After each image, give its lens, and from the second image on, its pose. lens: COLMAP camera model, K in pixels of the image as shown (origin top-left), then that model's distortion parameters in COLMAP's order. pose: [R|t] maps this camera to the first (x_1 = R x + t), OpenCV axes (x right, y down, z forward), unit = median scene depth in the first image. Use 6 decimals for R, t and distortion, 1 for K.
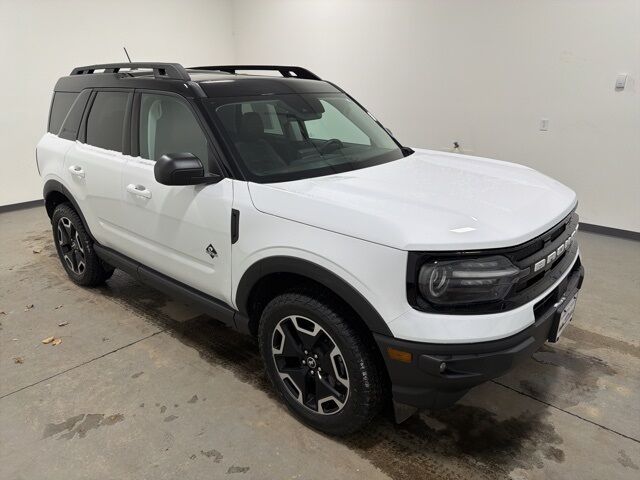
lens RADIAL K [[418.1, 0, 306.2], [0, 418.1, 238.1], [0, 0, 1]] dist [0.026962, -0.001640]
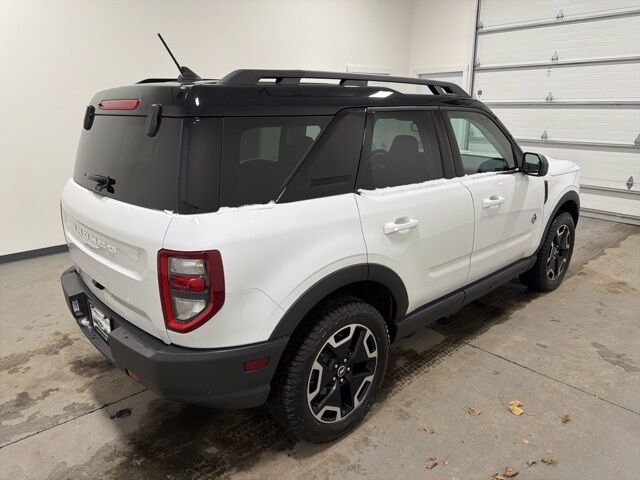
lens RADIAL K [[458.8, 0, 314.9], [0, 458.8, 241.3], [0, 0, 1]] dist [0.015588, -0.009567]
pose [[0.123439, -0.283755, 0.950918, -1.171222], [0.332404, 0.914713, 0.229802, -0.323901], [-0.935024, 0.287722, 0.207232, 0.898885]]
